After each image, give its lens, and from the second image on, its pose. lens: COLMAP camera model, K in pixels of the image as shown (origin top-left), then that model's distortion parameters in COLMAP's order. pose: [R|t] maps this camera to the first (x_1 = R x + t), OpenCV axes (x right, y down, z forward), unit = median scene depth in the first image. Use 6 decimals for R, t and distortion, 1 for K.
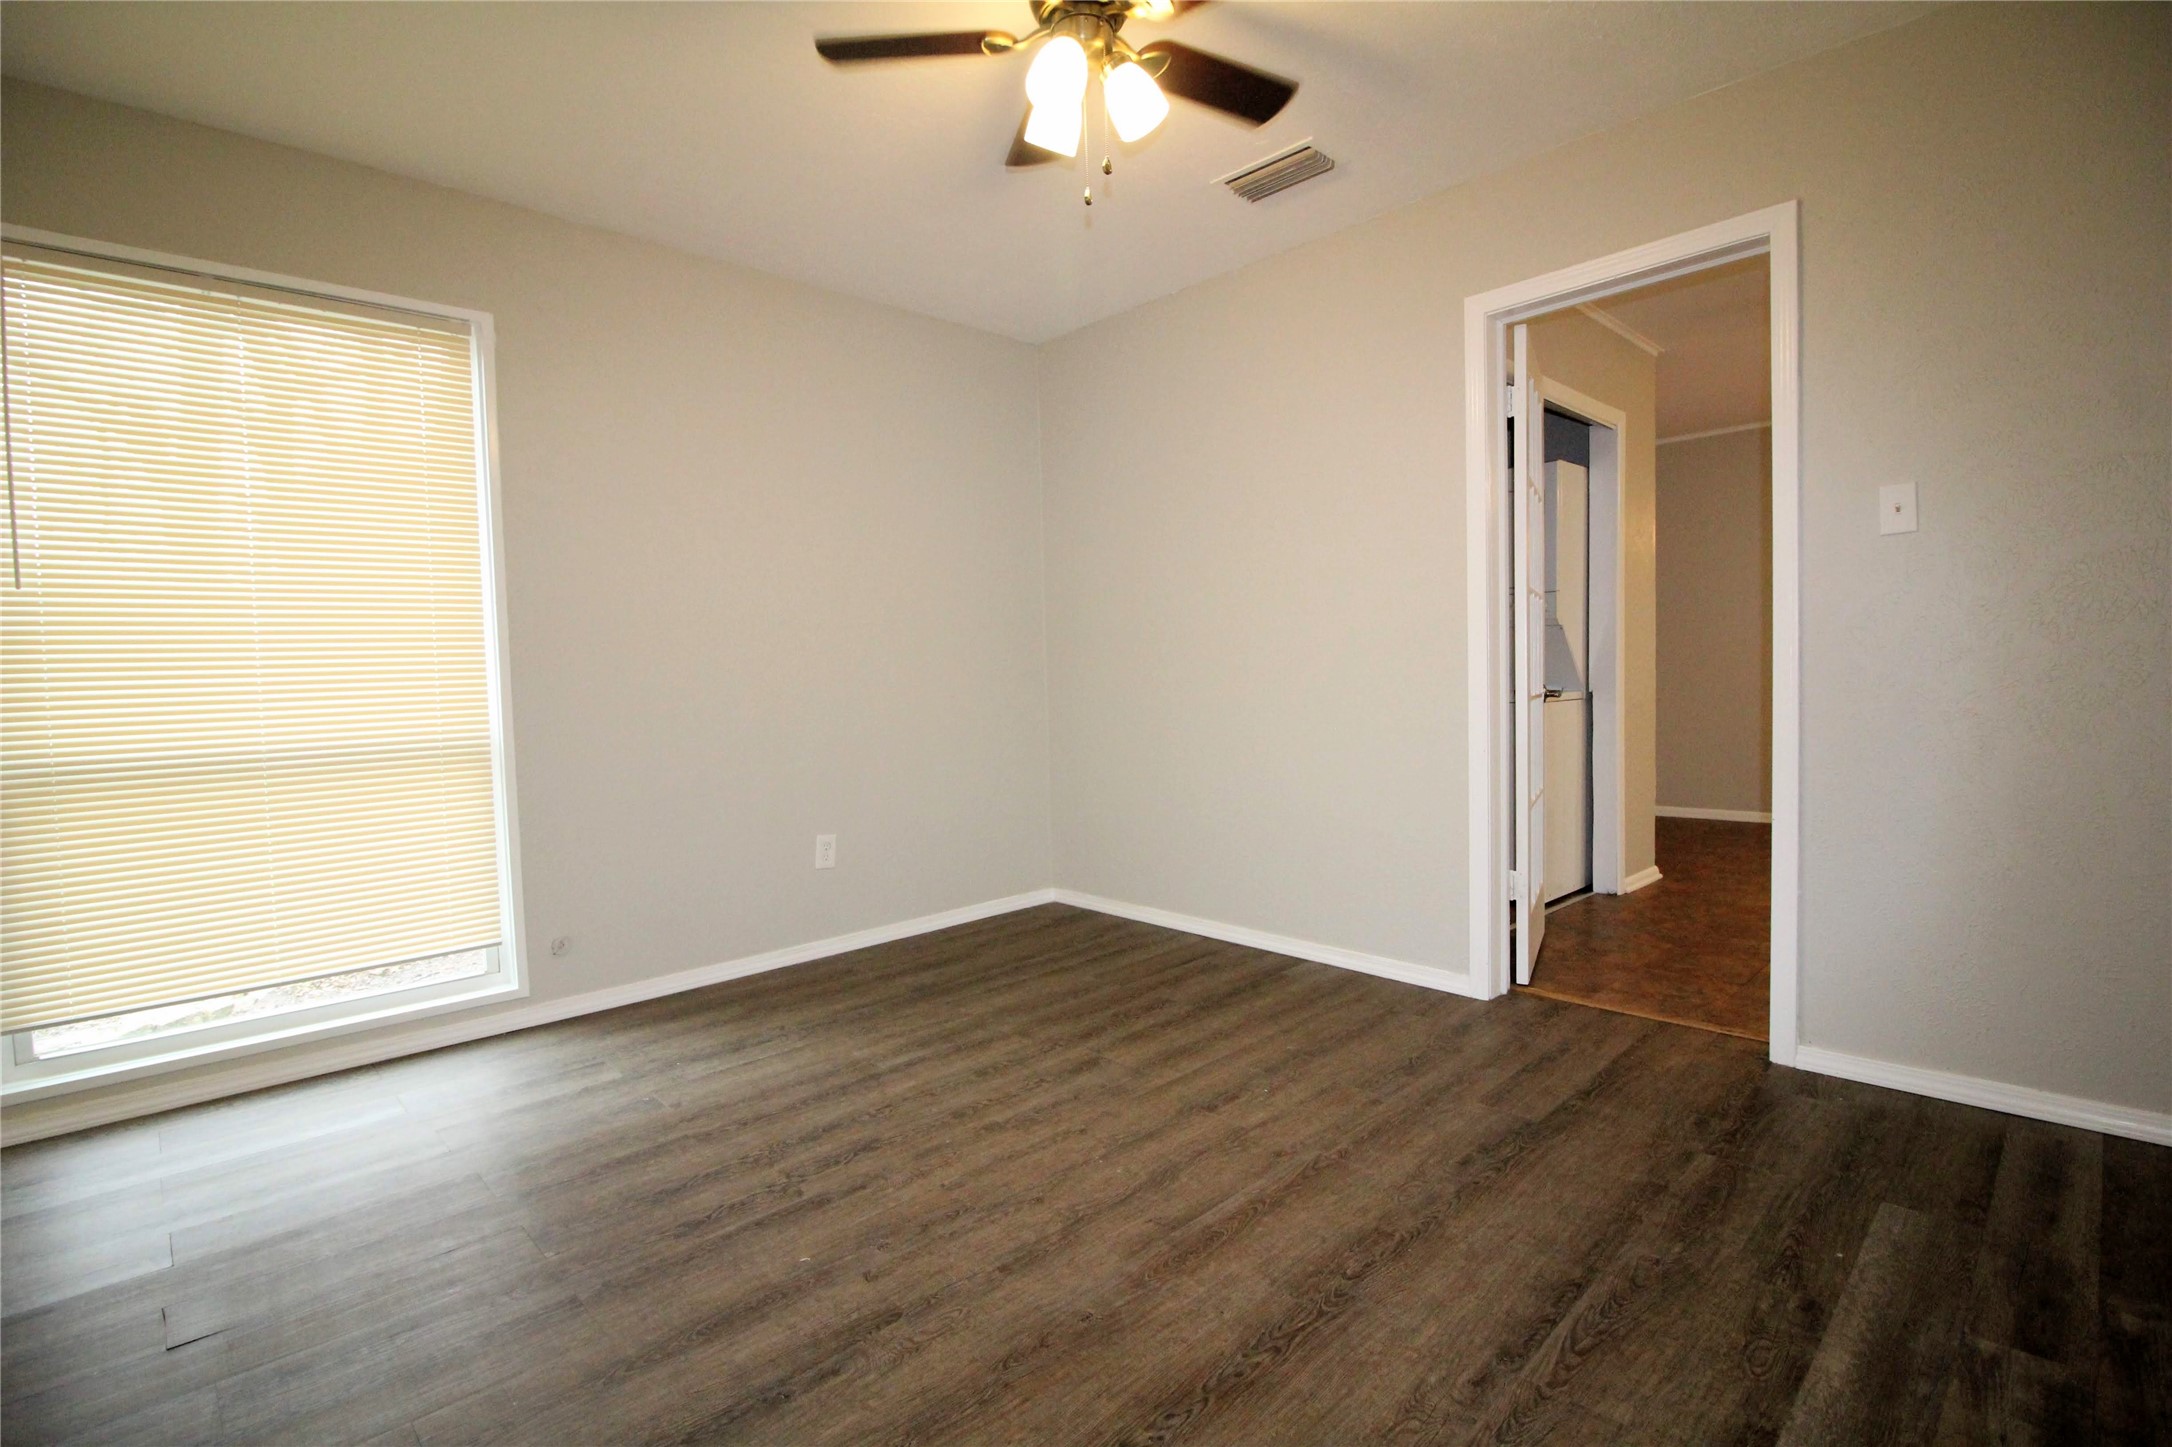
lens RADIAL K [[1009.7, 0, 1082.0], [0, 1009.7, 724.8], [0, 0, 1]] dist [-0.013977, -0.003247]
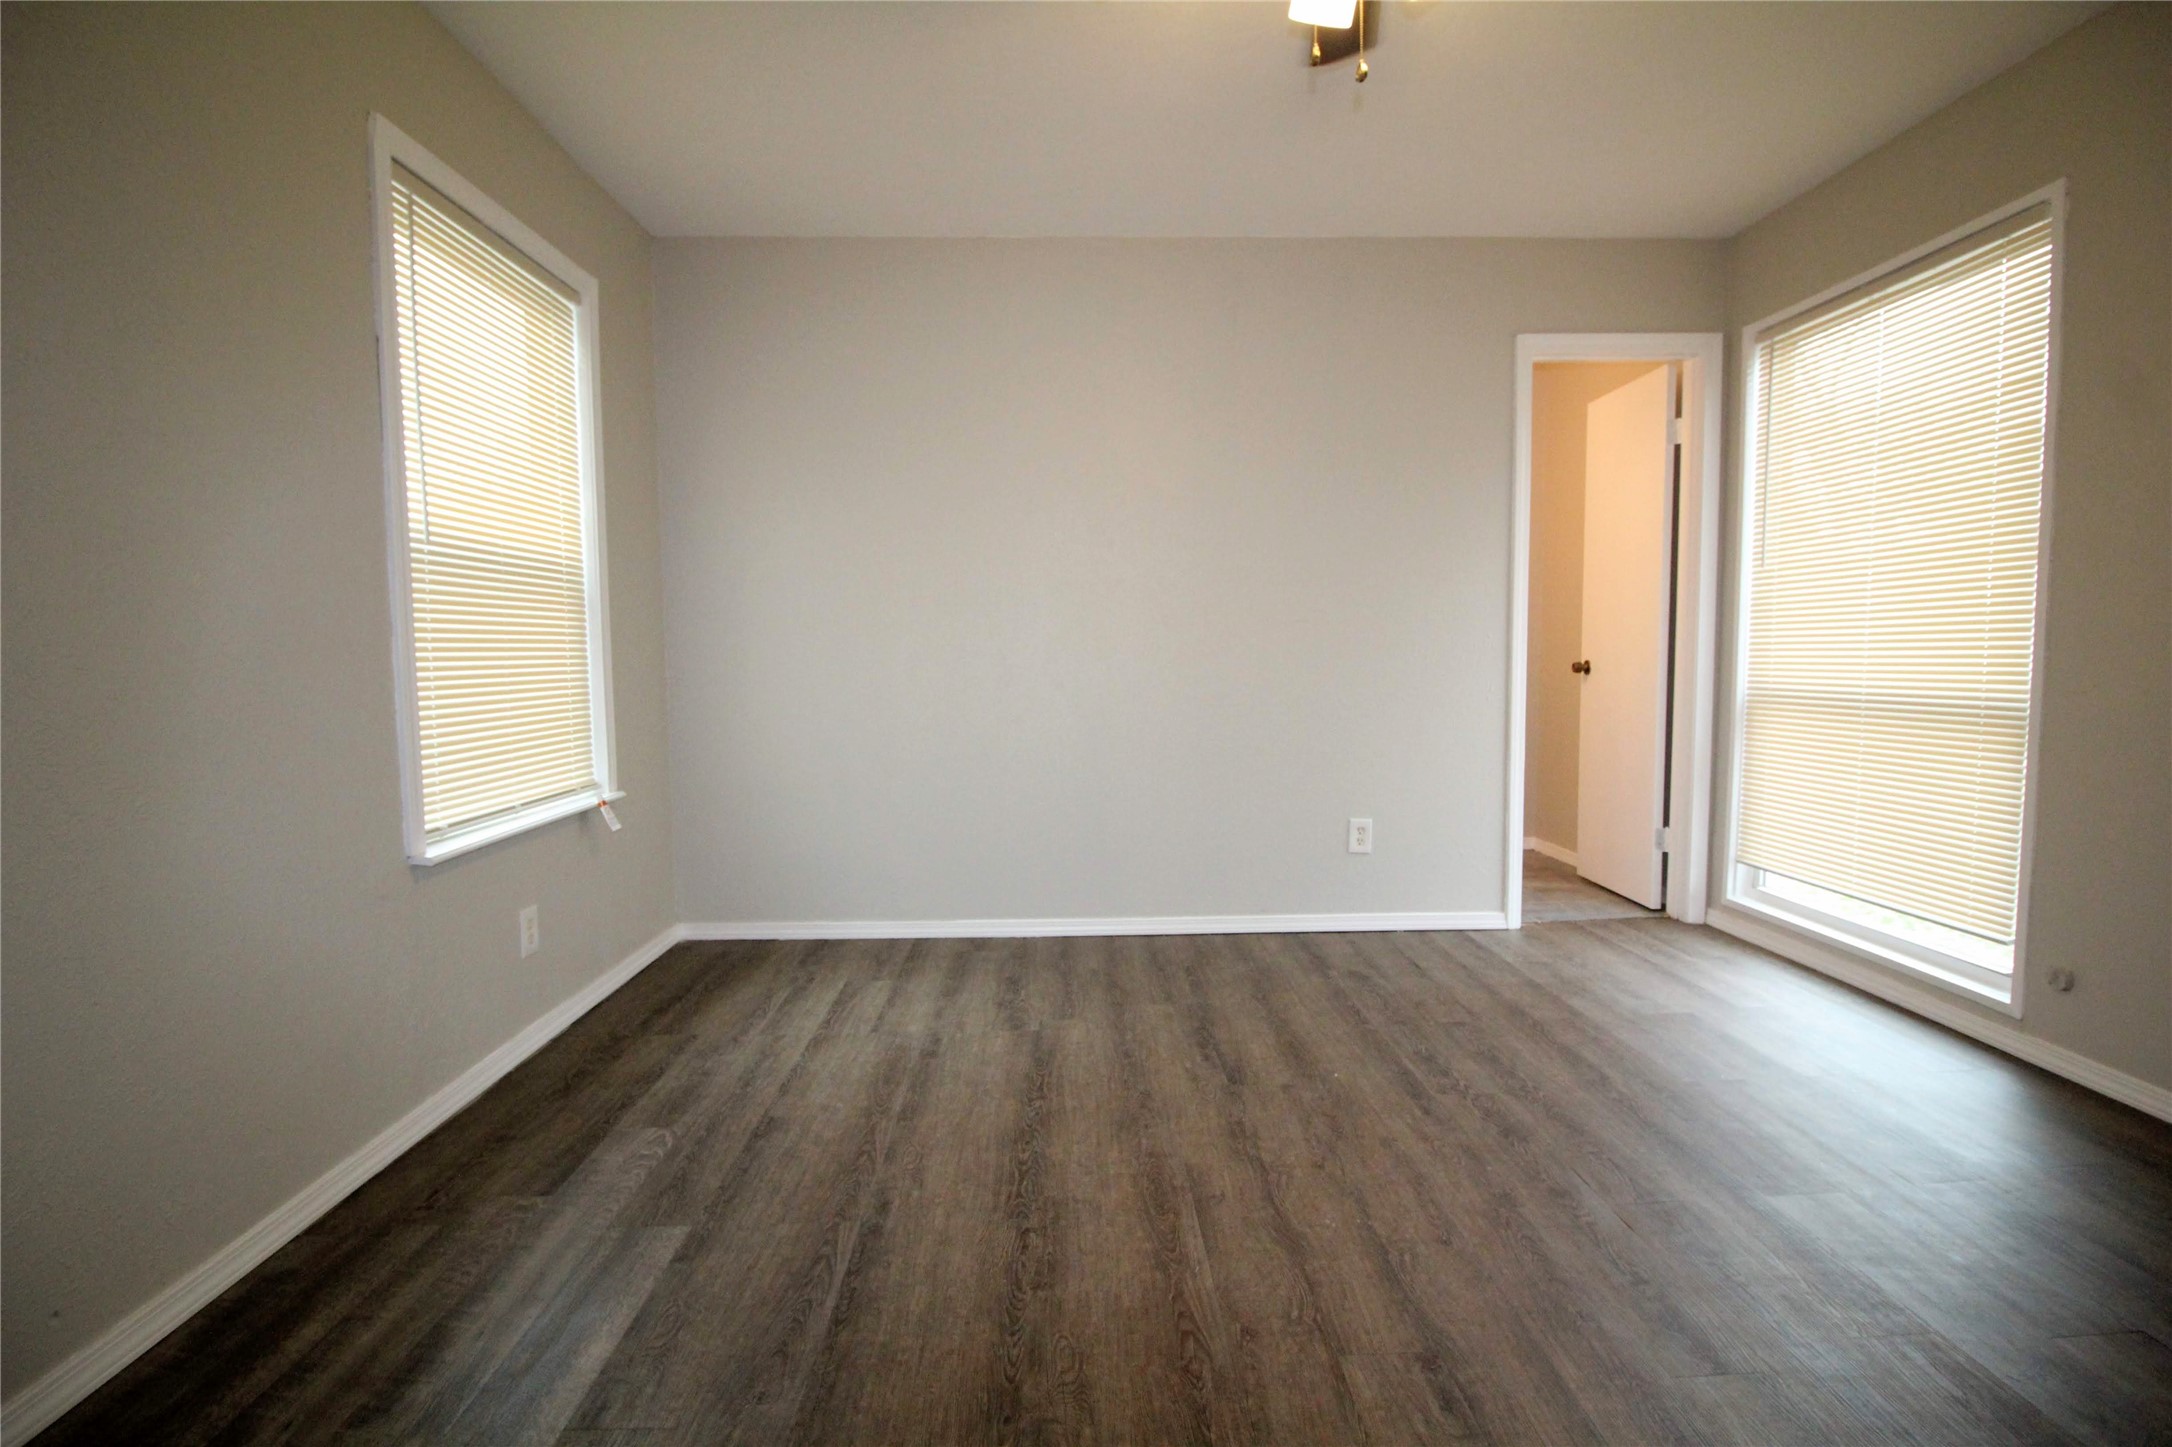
lens RADIAL K [[1009.7, 0, 1083.3], [0, 1009.7, 719.7], [0, 0, 1]] dist [-0.013977, -0.003247]
pose [[-0.674487, 0.084050, -0.733487, 0.902471], [-0.013075, 0.991983, 0.125694, -0.107471], [0.738171, 0.094369, -0.667981, 1.602493]]
